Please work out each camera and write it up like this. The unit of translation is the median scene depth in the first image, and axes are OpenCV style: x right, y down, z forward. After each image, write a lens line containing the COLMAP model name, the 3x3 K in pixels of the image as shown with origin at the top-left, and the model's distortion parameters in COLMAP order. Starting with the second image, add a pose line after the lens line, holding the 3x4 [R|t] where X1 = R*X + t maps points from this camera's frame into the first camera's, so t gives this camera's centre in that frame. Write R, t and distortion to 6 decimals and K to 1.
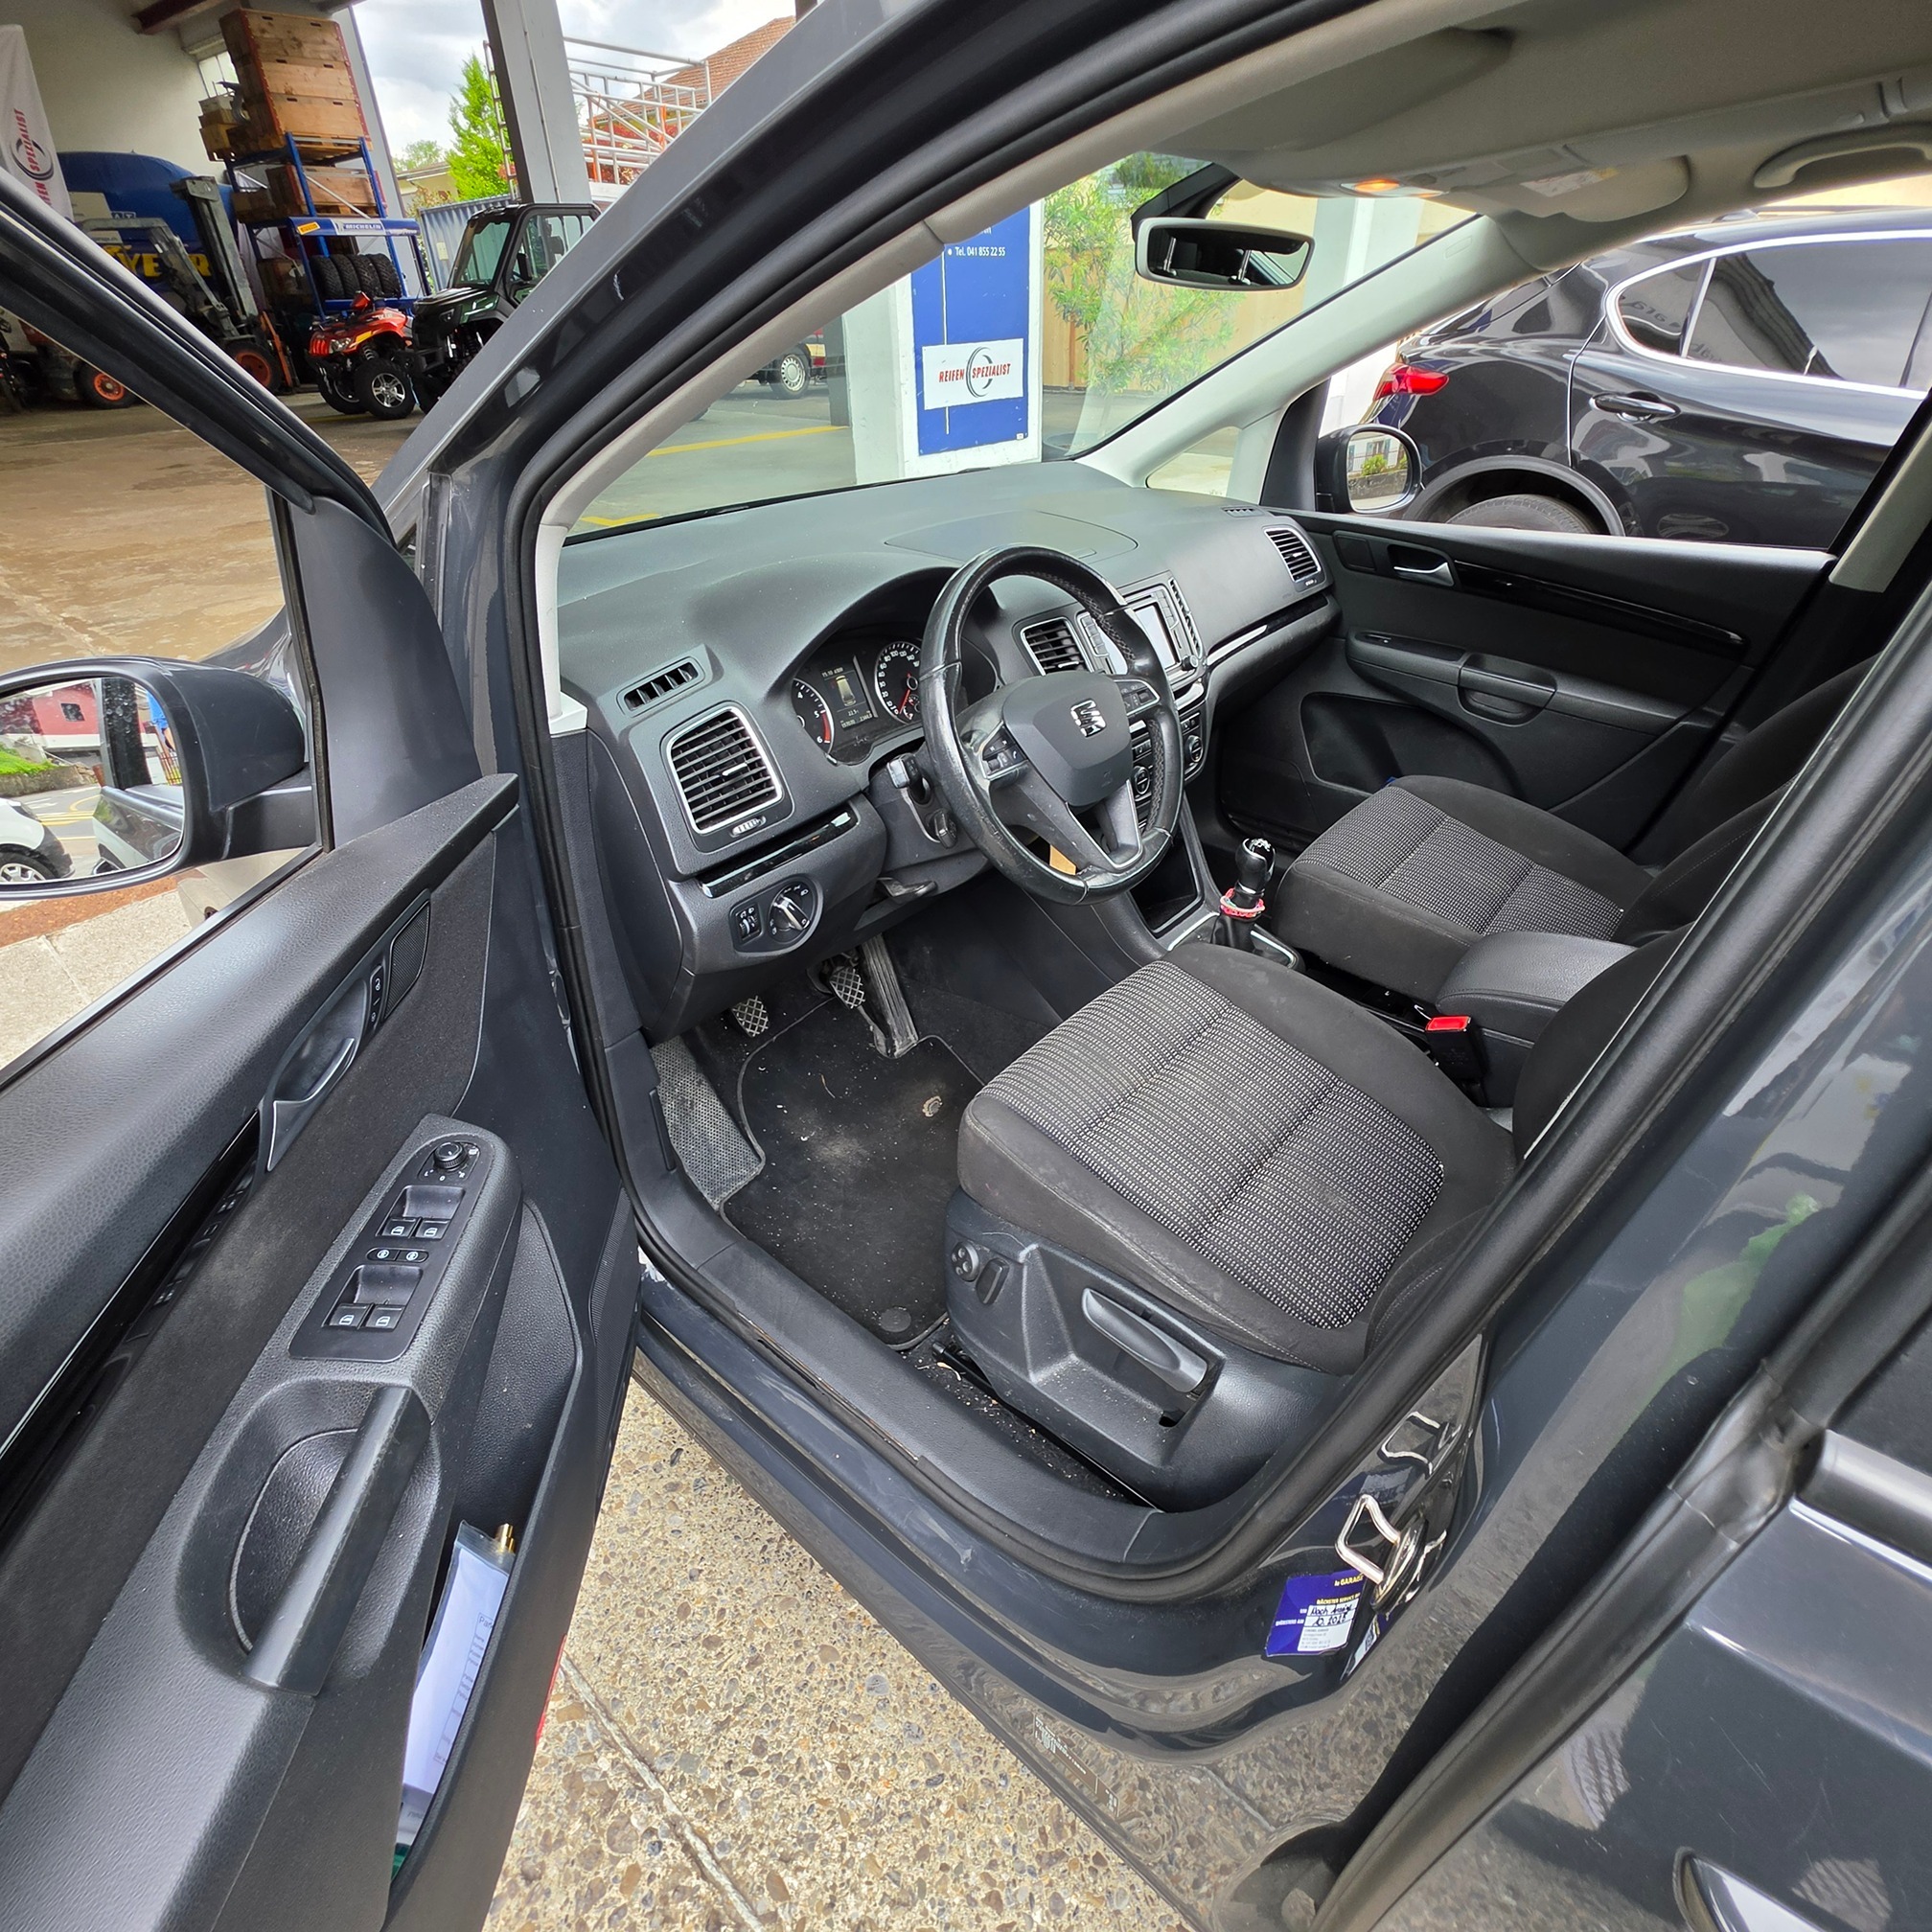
lens RADIAL K [[1025.5, 0, 975.3], [0, 1025.5, 967.9], [0, 0, 1]] dist [-0.004107, 0.001606]
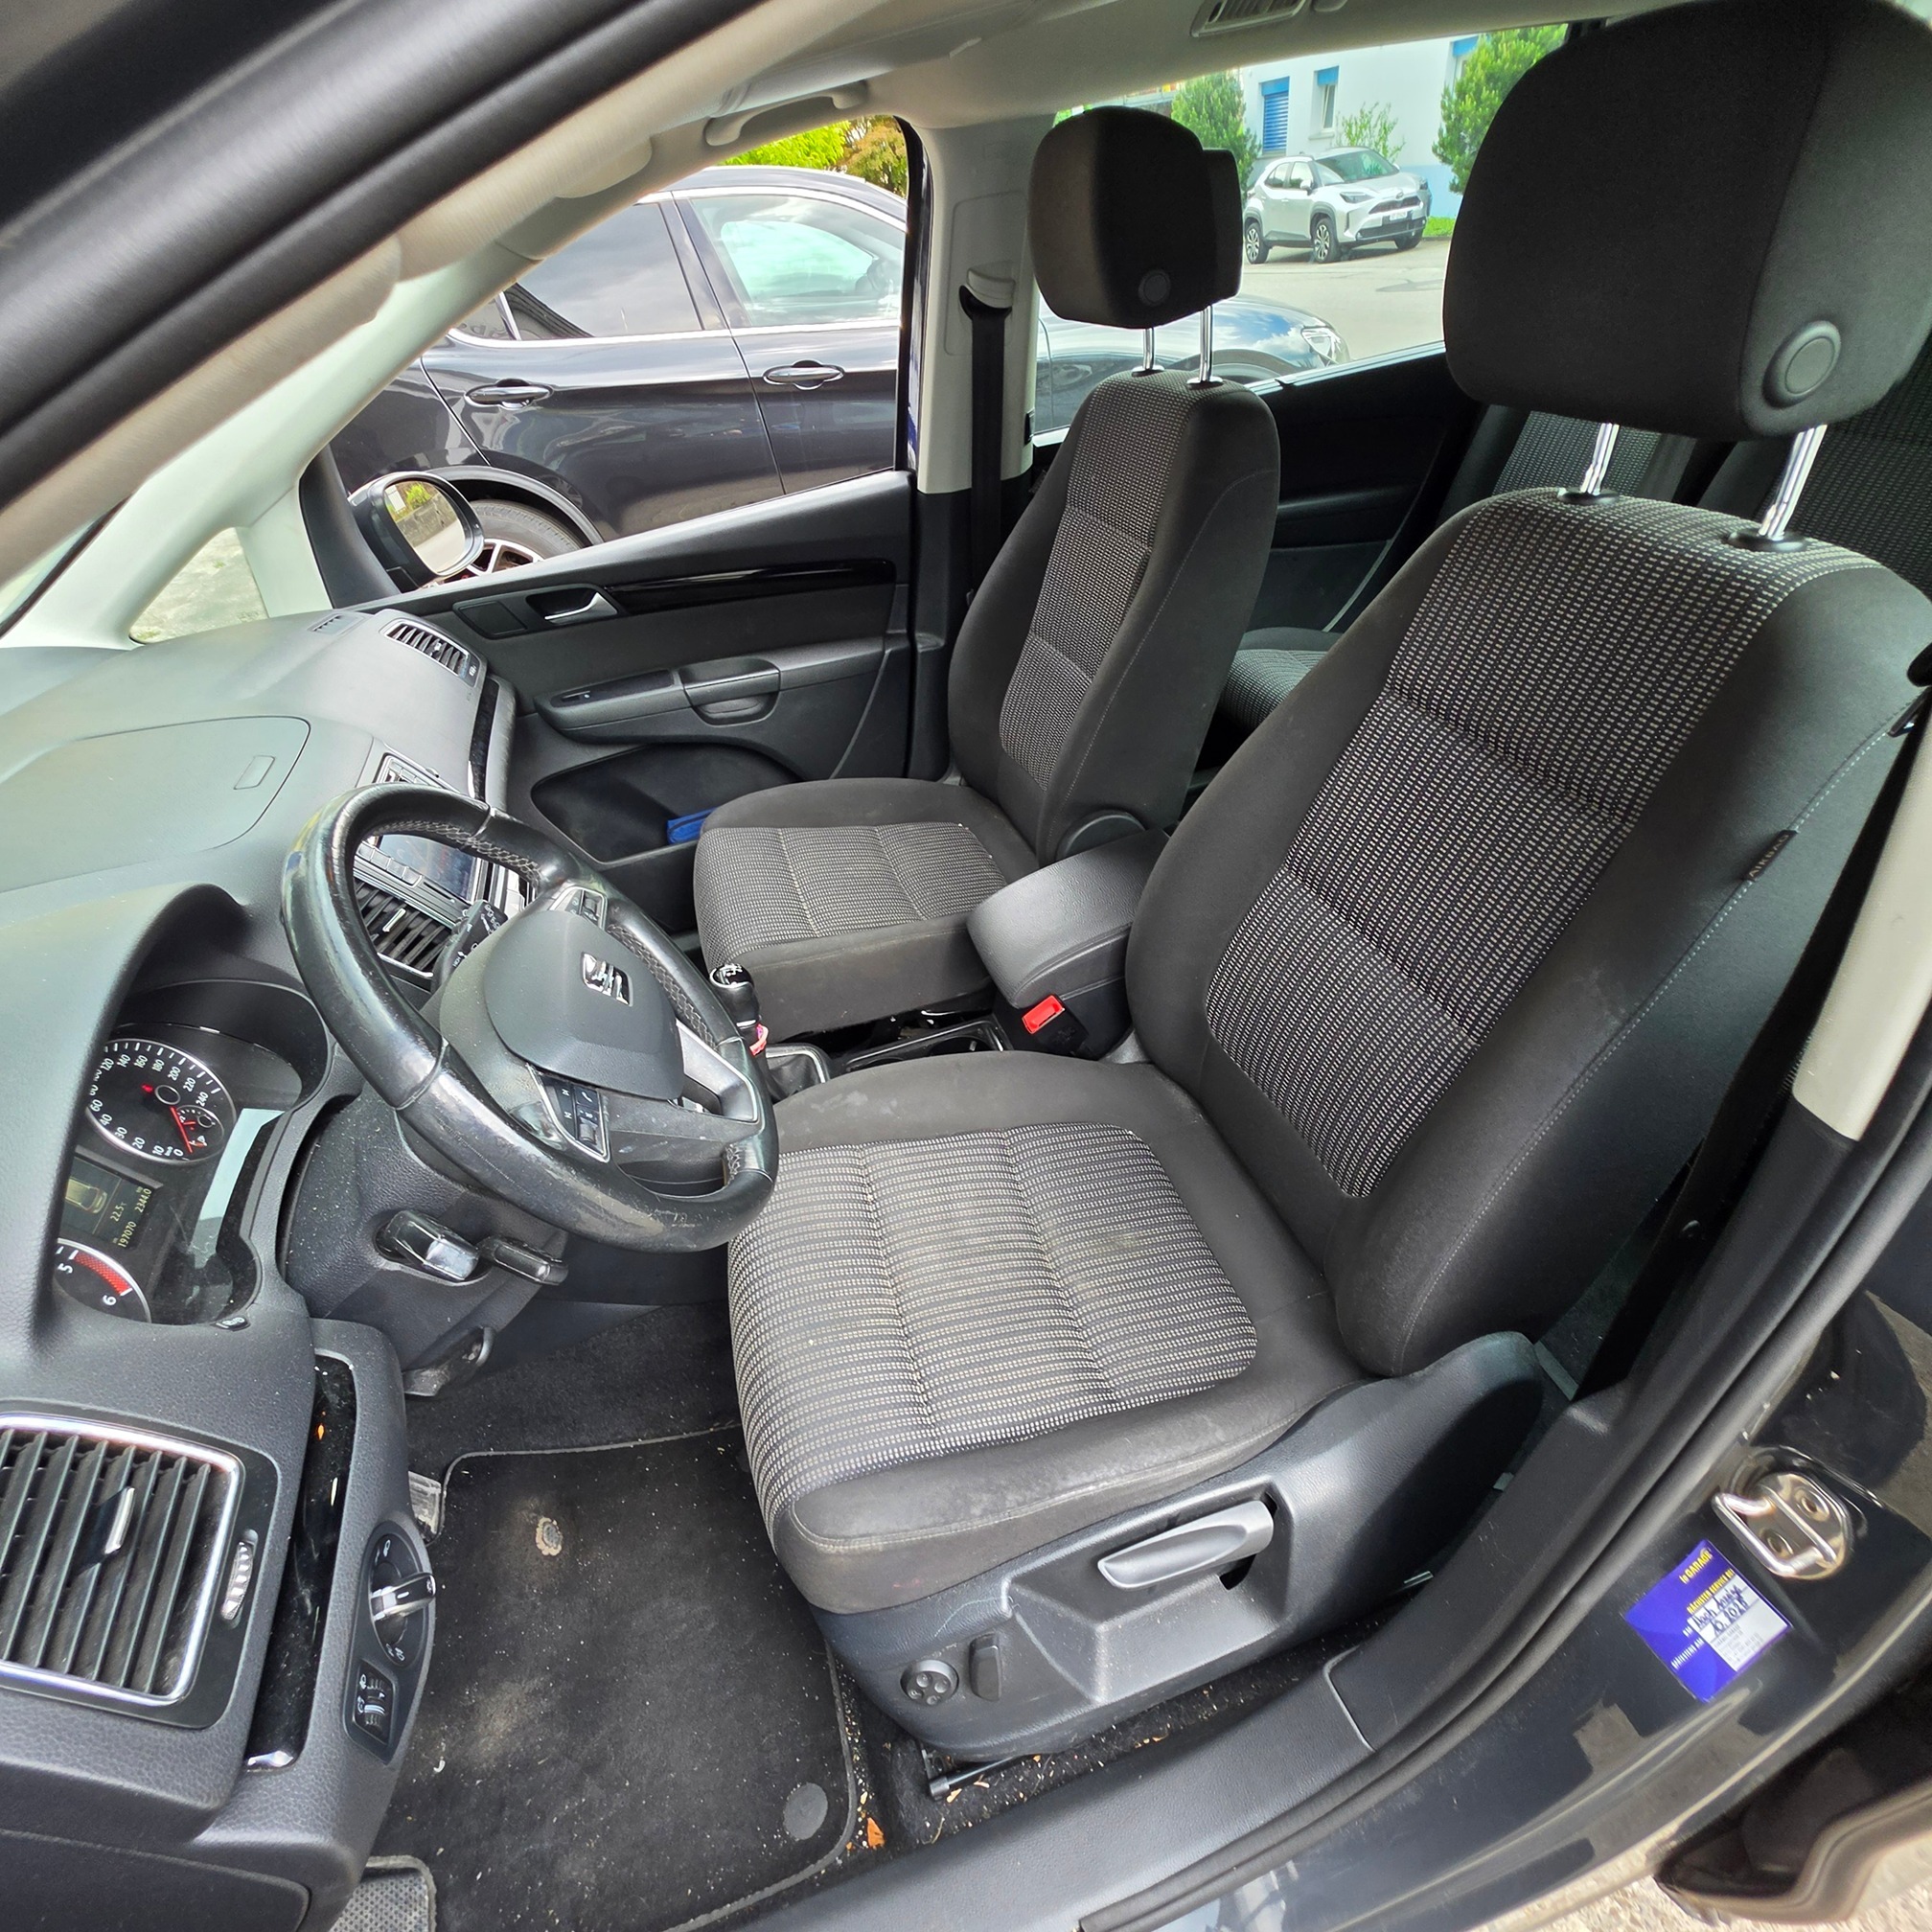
lens RADIAL K [[1025.5, 0, 975.3], [0, 1025.5, 967.9], [0, 0, 1]] dist [-0.004107, 0.001606]
pose [[0.538574, -0.560550, 0.629064, -0.119086], [0.561444, 0.795448, 0.228131, -0.184732], [-0.628266, 0.230319, 0.743125, 0.251444]]
